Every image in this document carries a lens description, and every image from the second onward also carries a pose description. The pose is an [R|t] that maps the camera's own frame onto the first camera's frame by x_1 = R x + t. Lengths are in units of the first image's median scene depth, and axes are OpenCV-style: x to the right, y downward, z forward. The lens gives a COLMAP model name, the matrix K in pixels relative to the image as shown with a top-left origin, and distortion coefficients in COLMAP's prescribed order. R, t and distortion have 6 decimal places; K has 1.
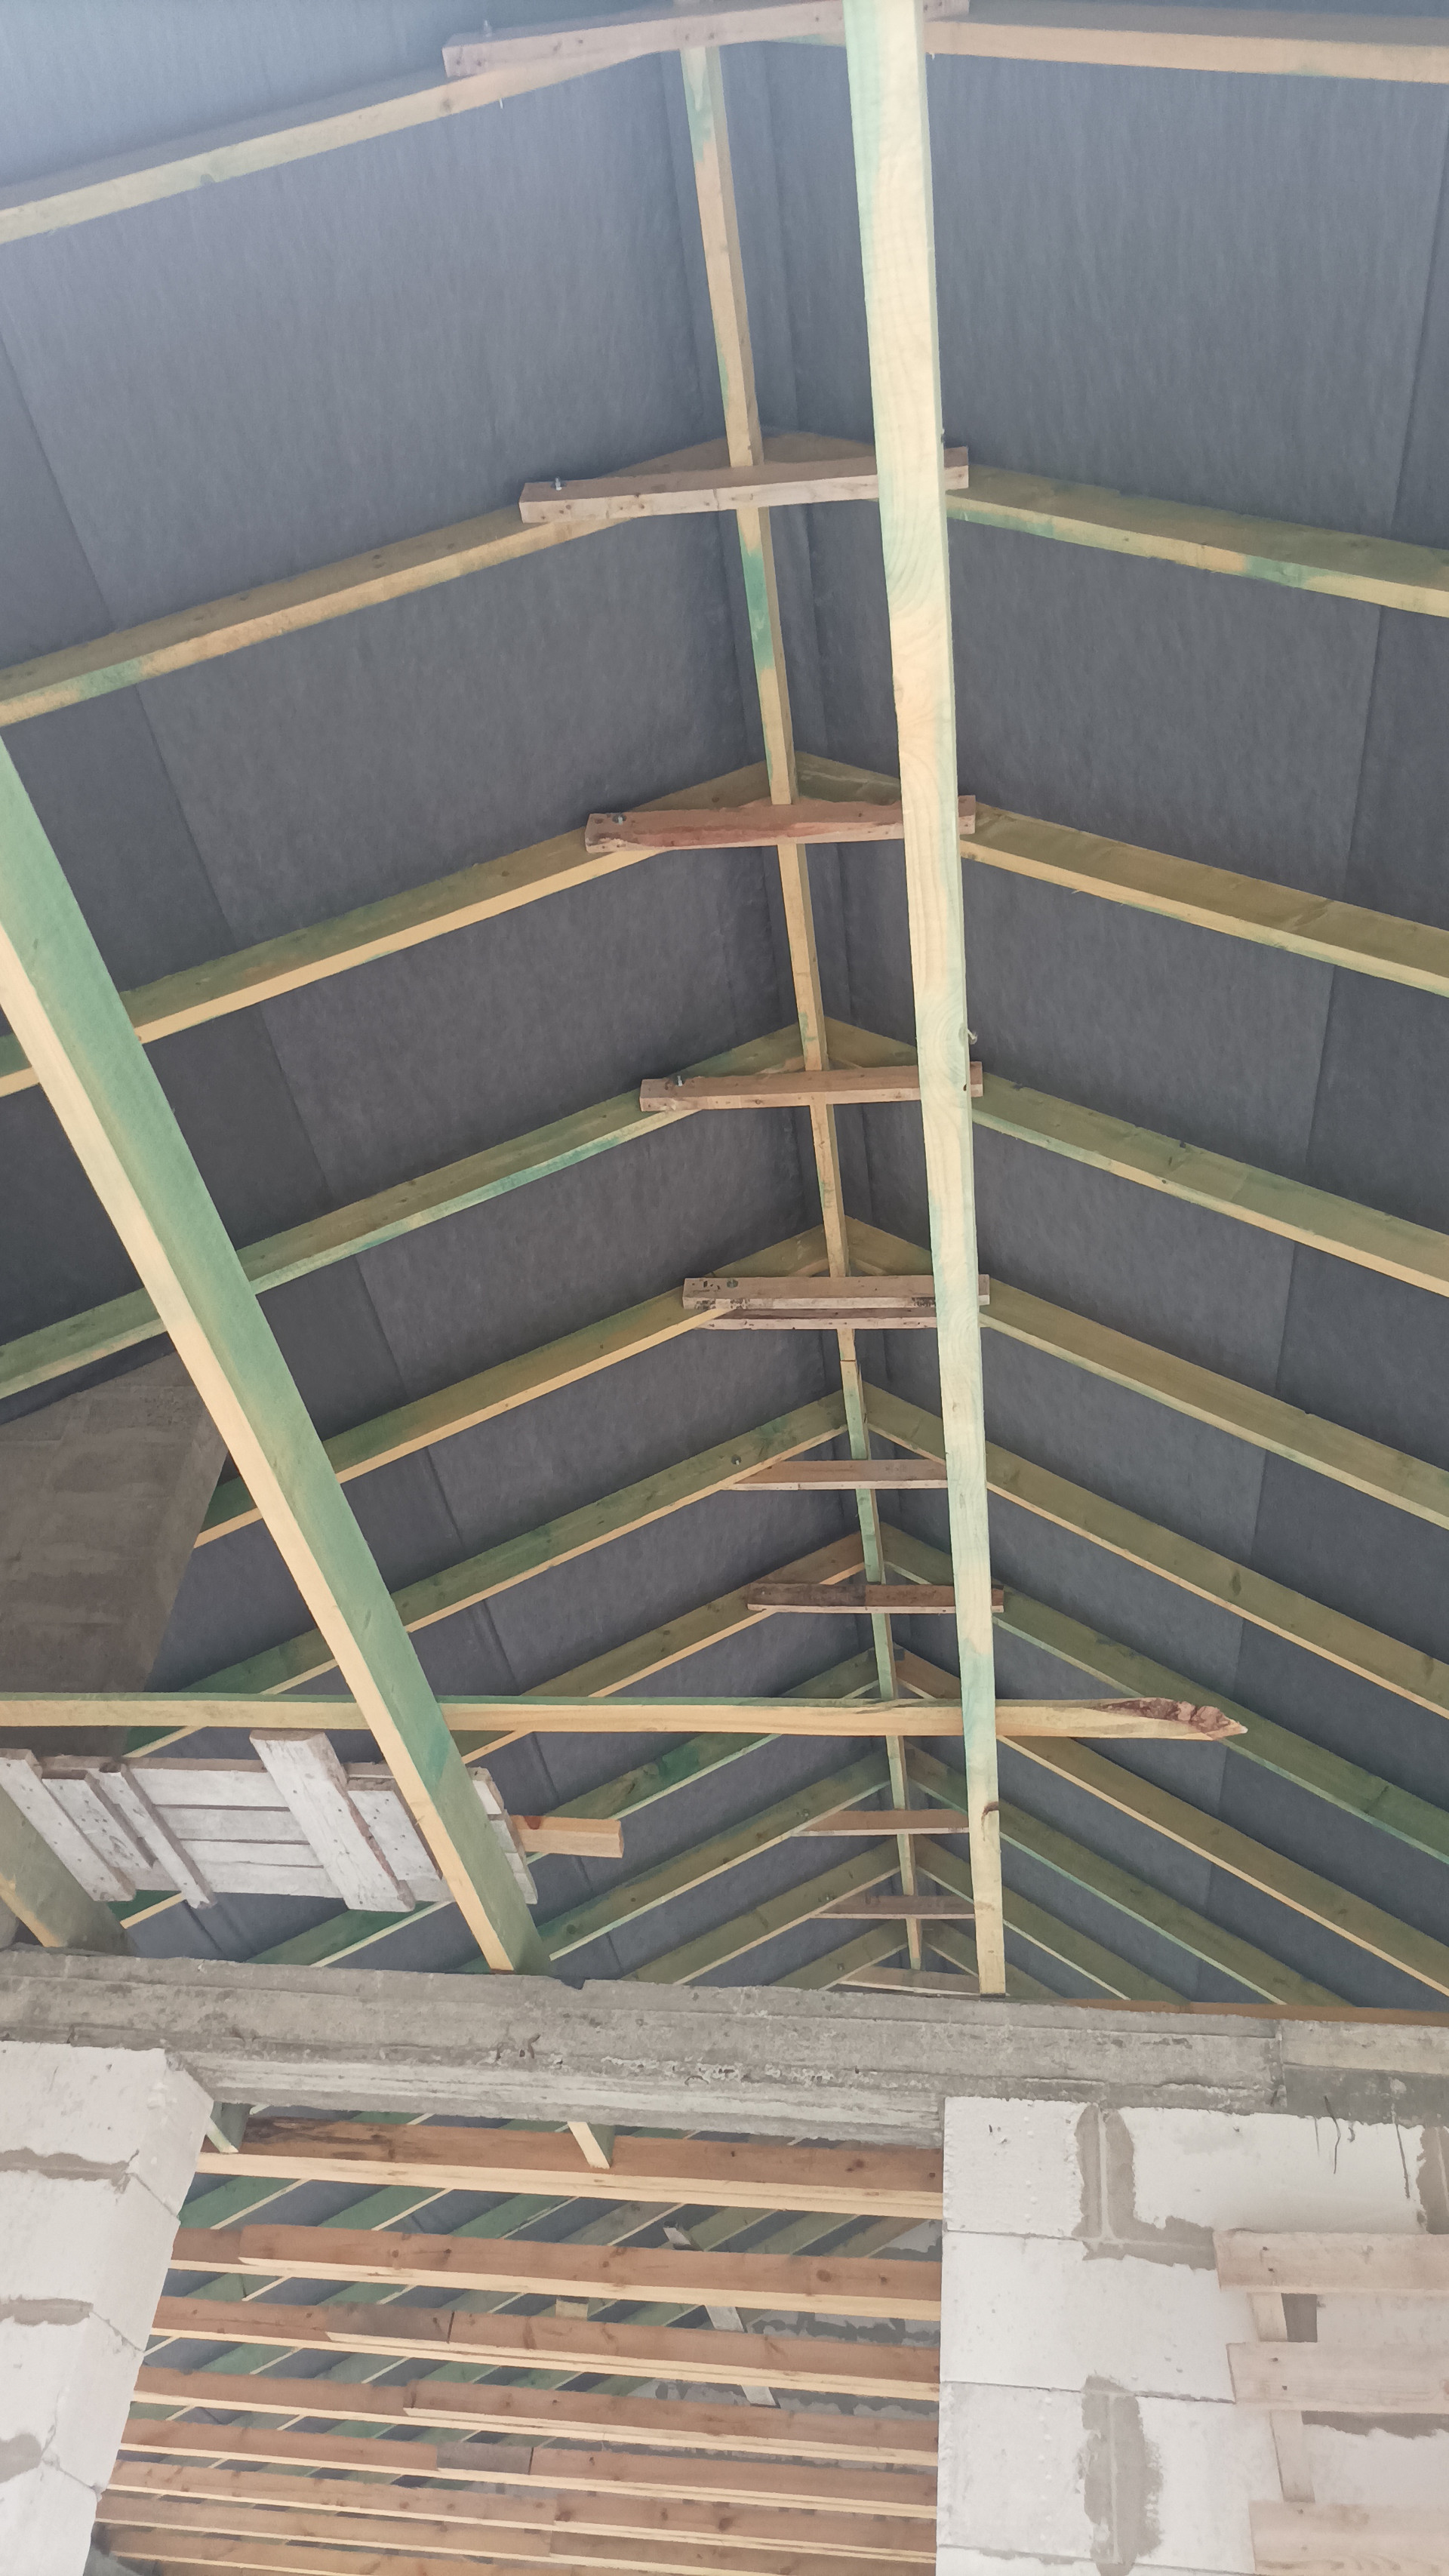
lens RADIAL K [[1905.7, 0, 733.8], [0, 1905.7, 1308.8], [0, 0, 1]] dist [0.040821, -0.033182]
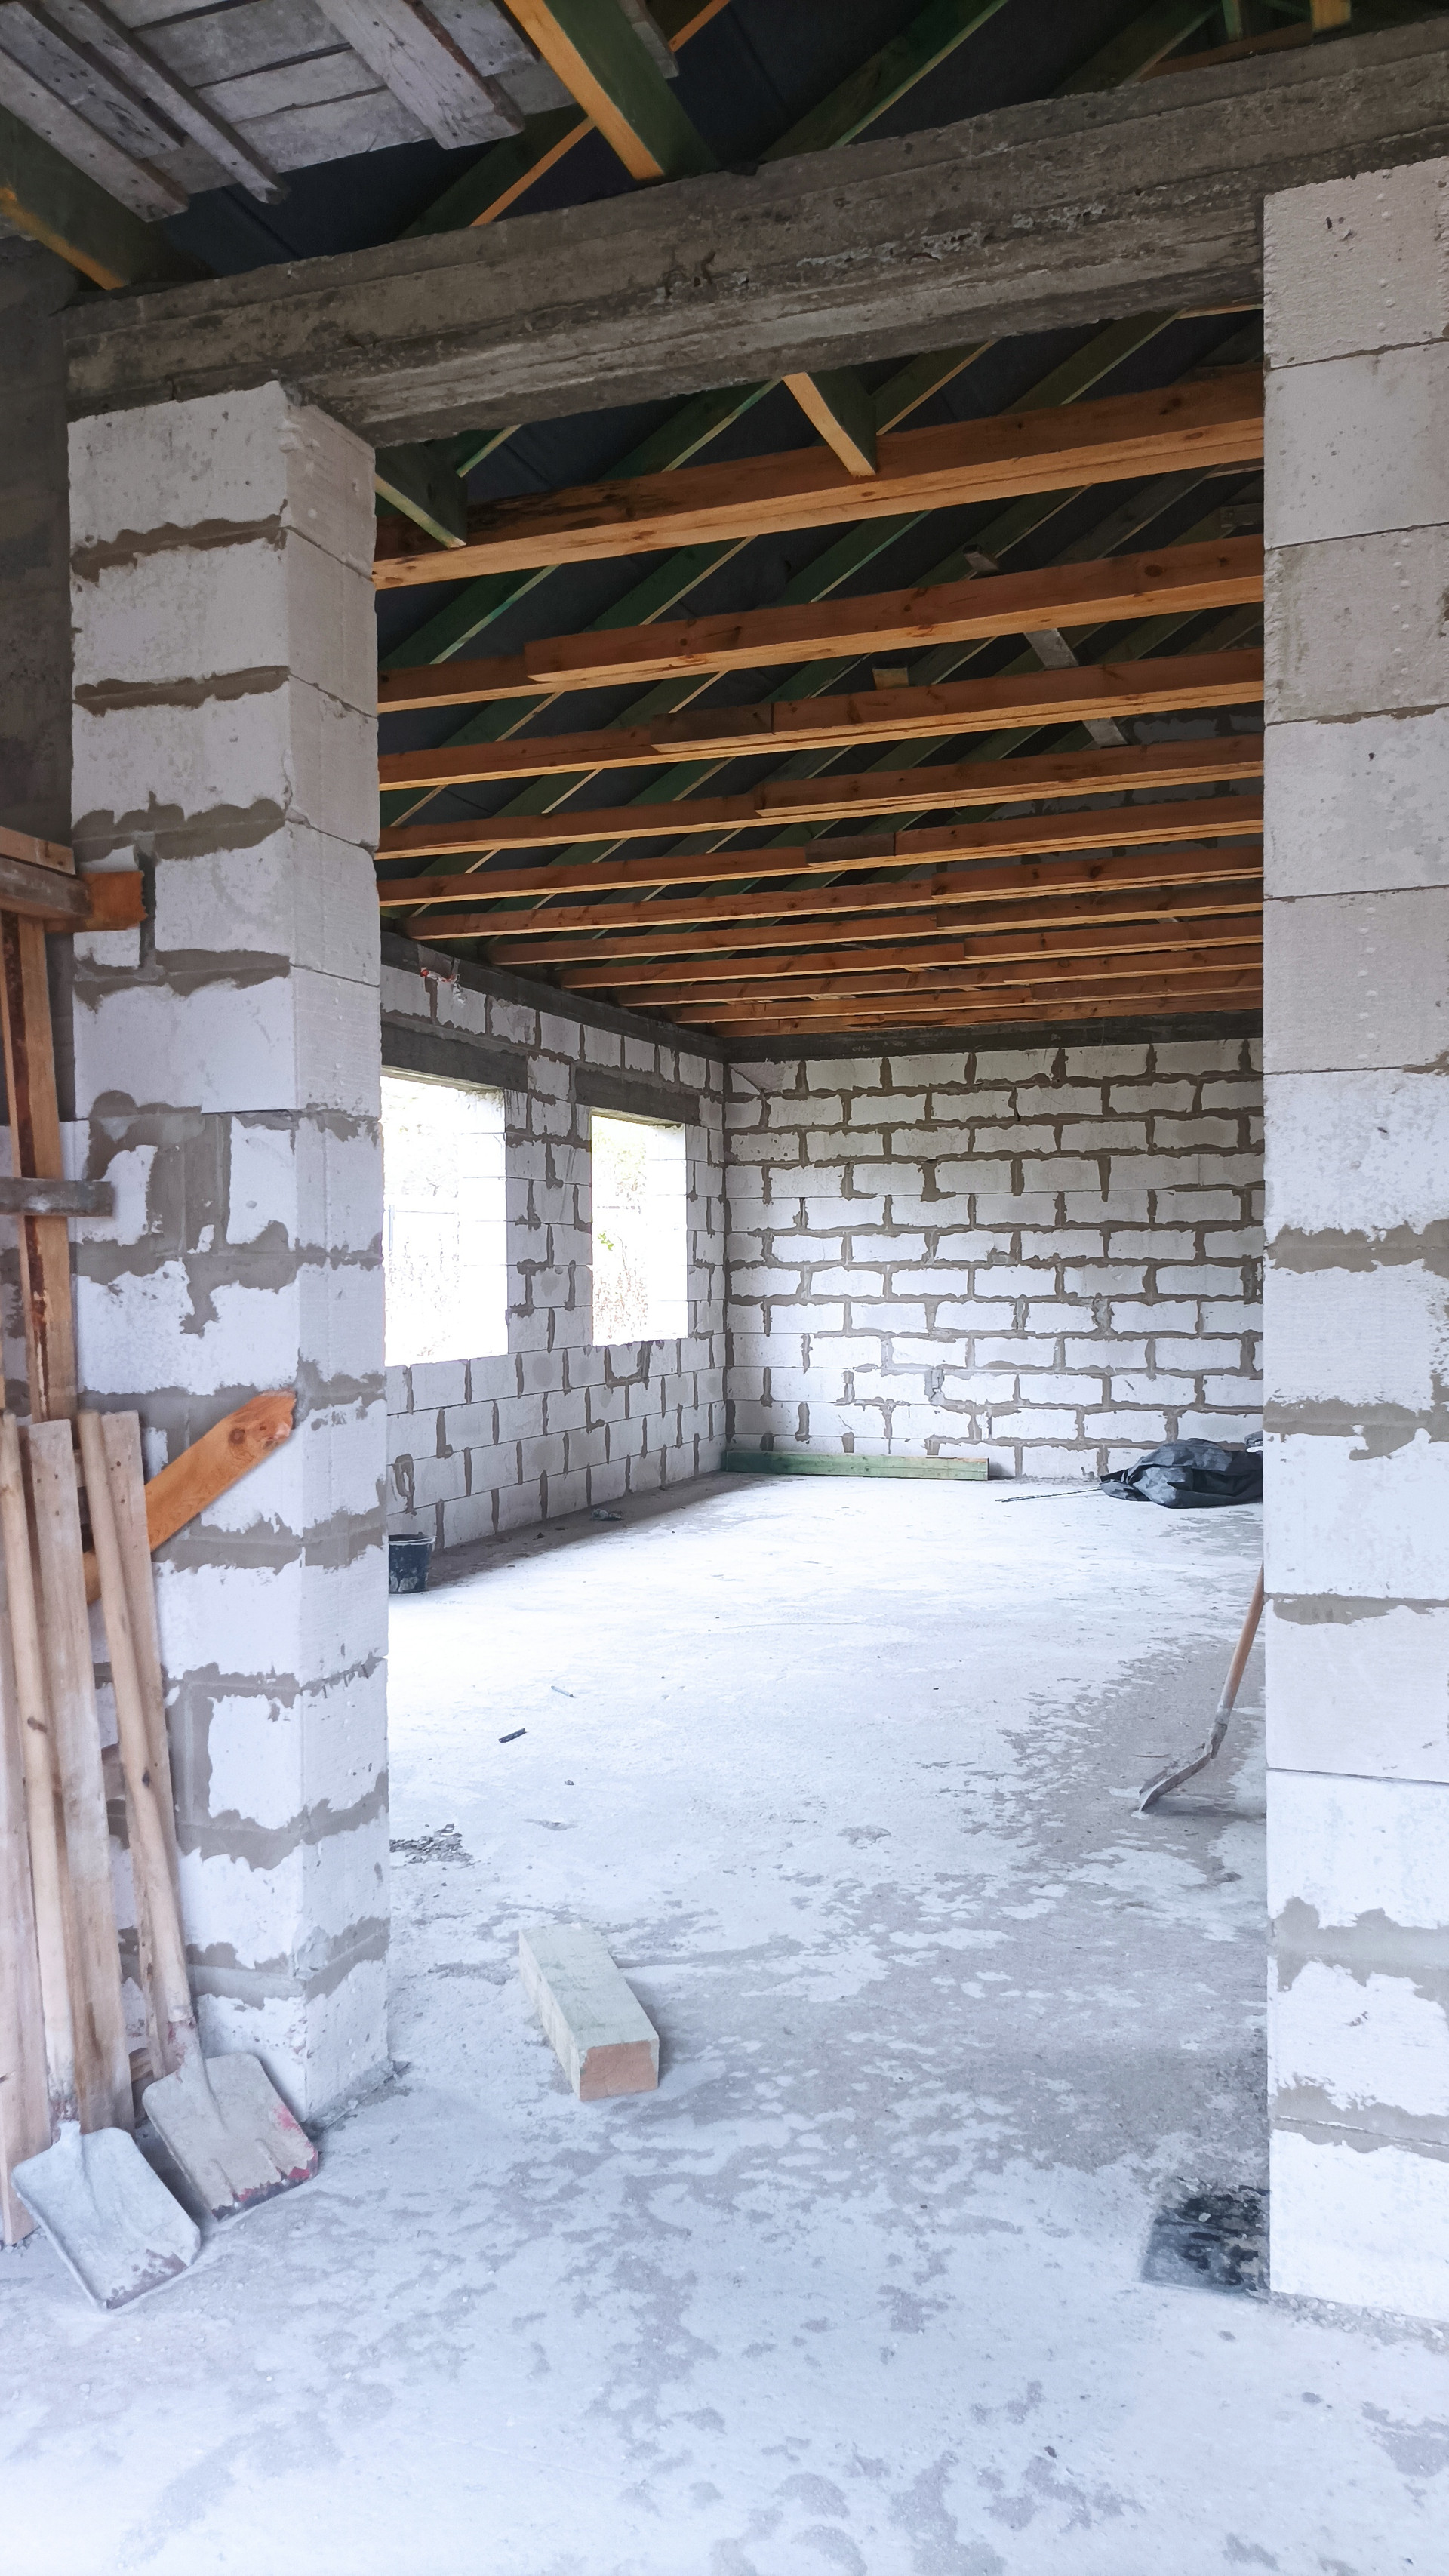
lens RADIAL K [[1905.7, 0, 731.3], [0, 1905.7, 1303.6], [0, 0, 1]] dist [0.040821, -0.033182]
pose [[0.967902, -0.102488, -0.229483, 0.038305], [0.230345, 0.726988, 0.646861, 0.190765], [0.100537, -0.678958, 0.727261, 0.161195]]
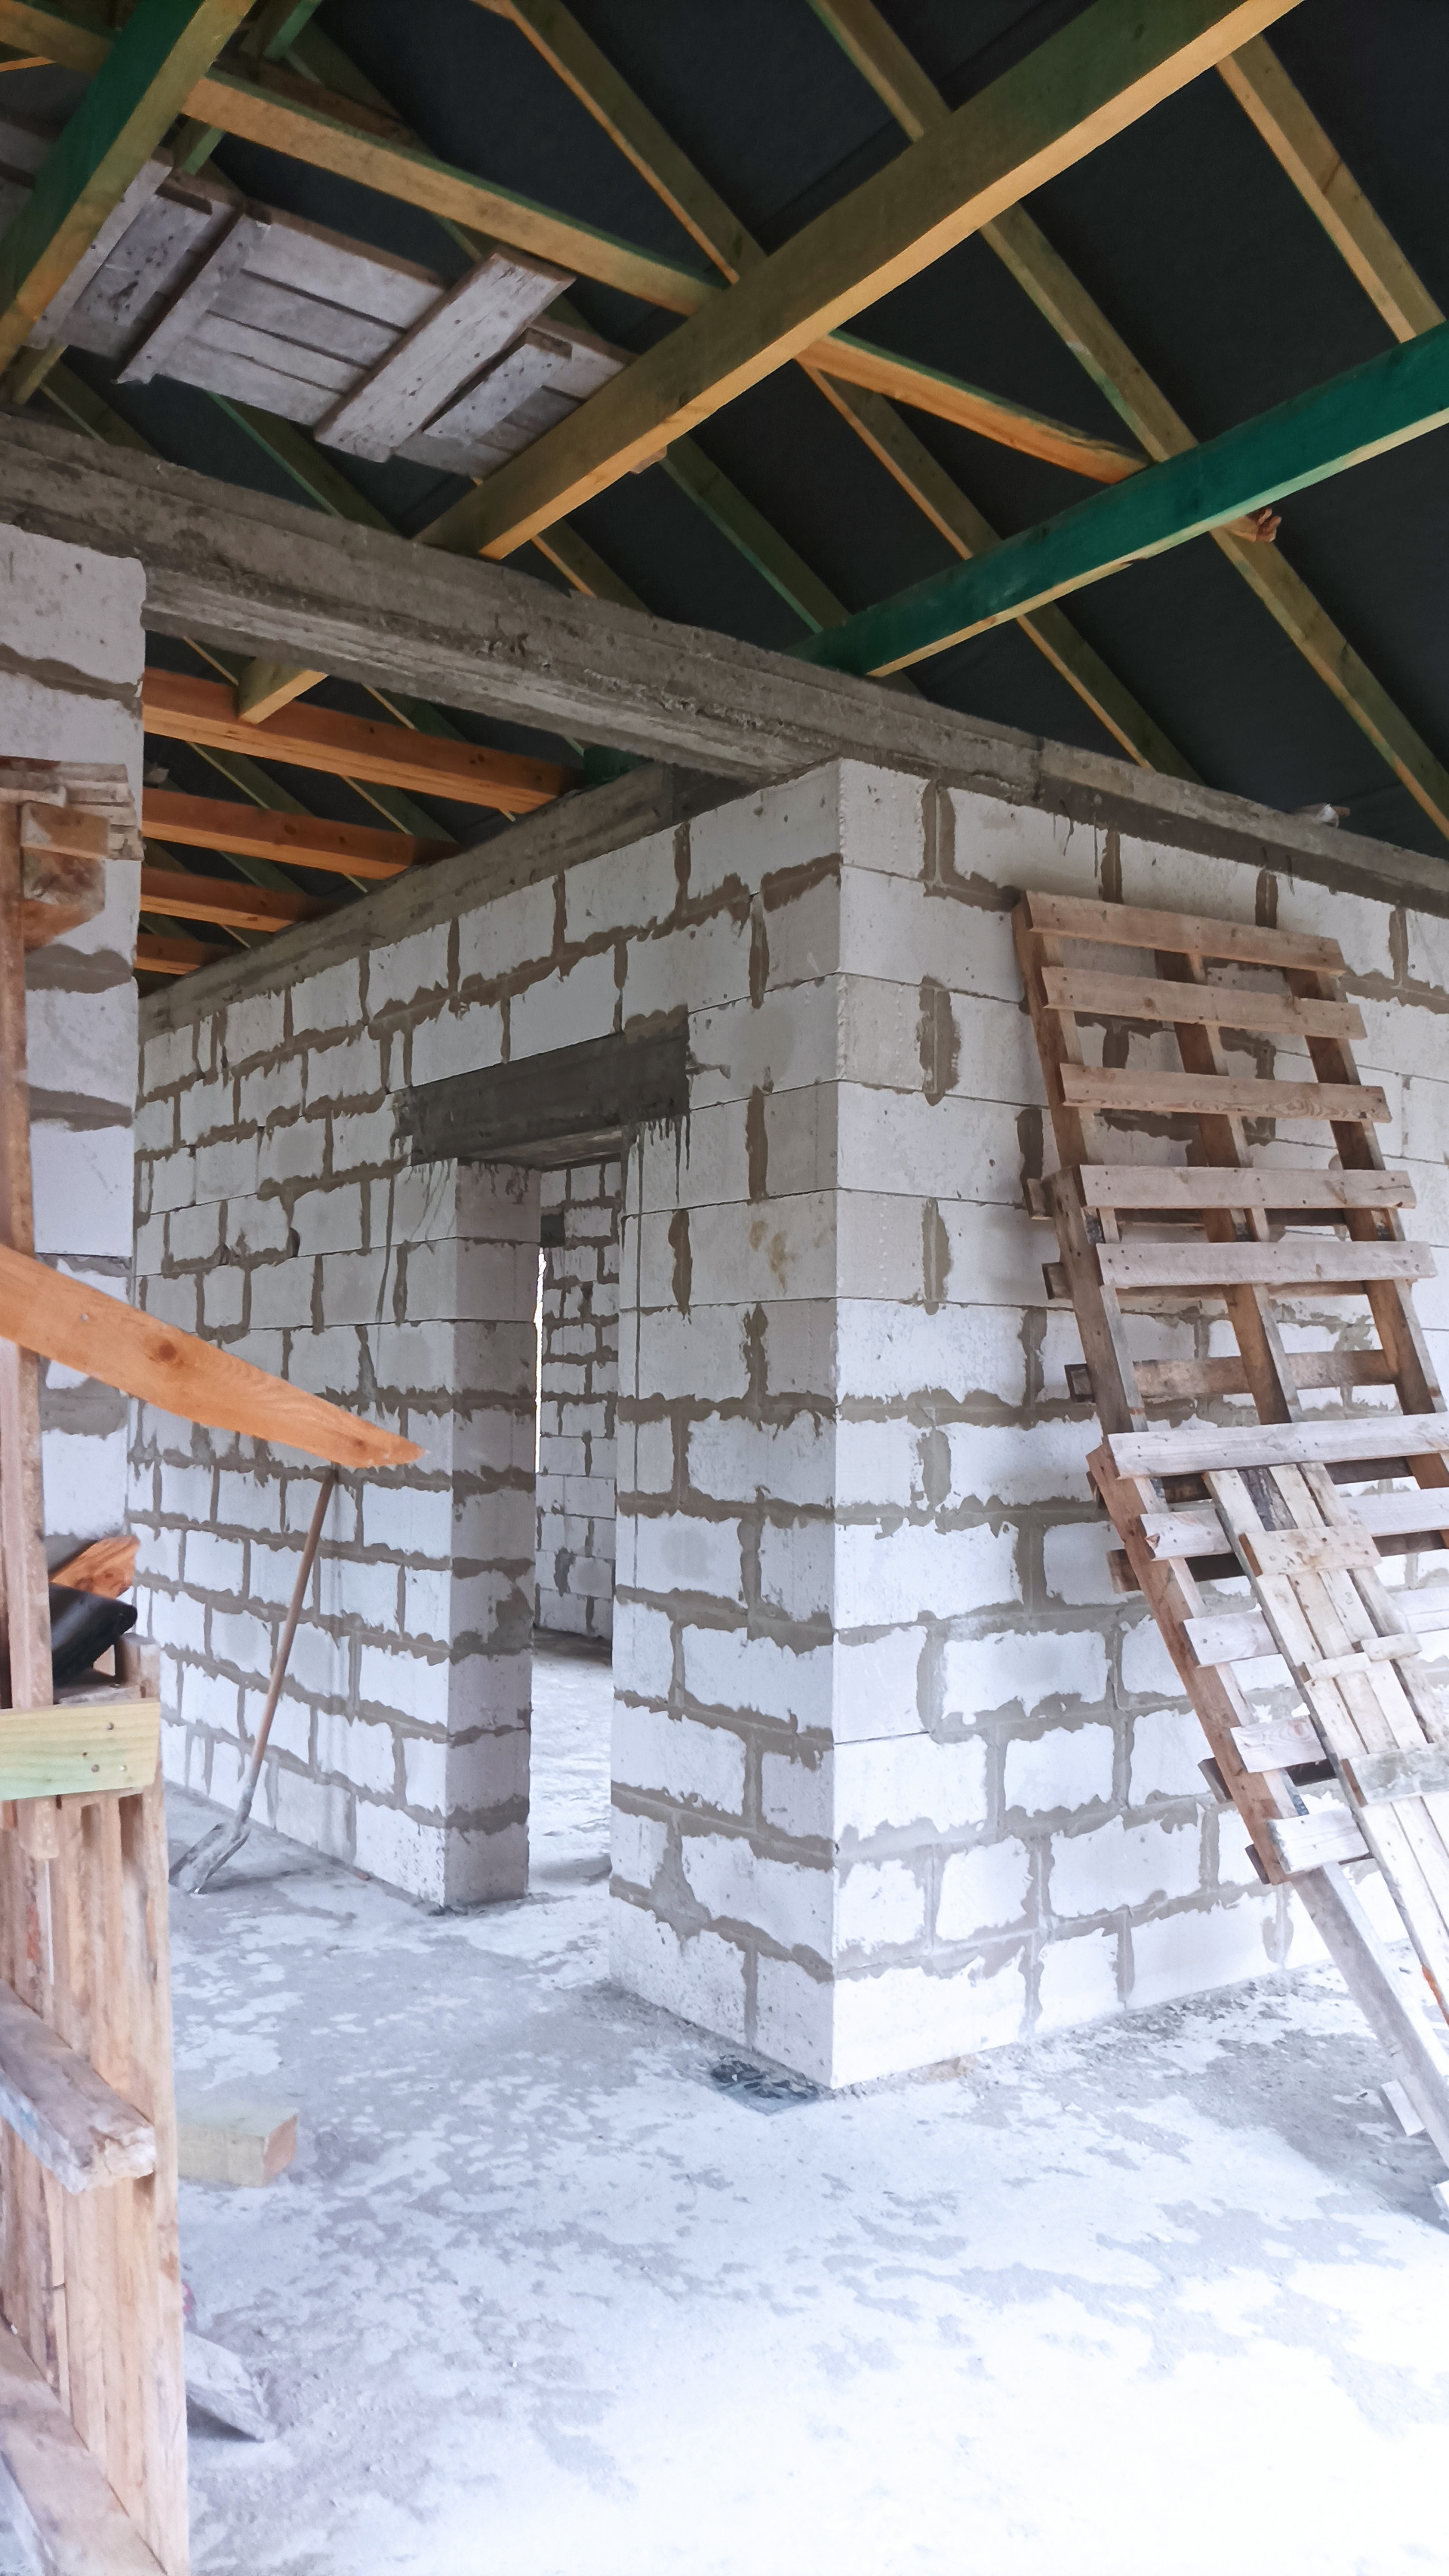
lens RADIAL K [[1905.7, 0, 736.5], [0, 1905.7, 1303.2], [0, 0, 1]] dist [0.040821, -0.033182]
pose [[0.721930, -0.058737, 0.689468, -0.729902], [-0.415061, 0.760483, 0.499390, 0.103579], [-0.553662, -0.646696, 0.524636, 0.199091]]
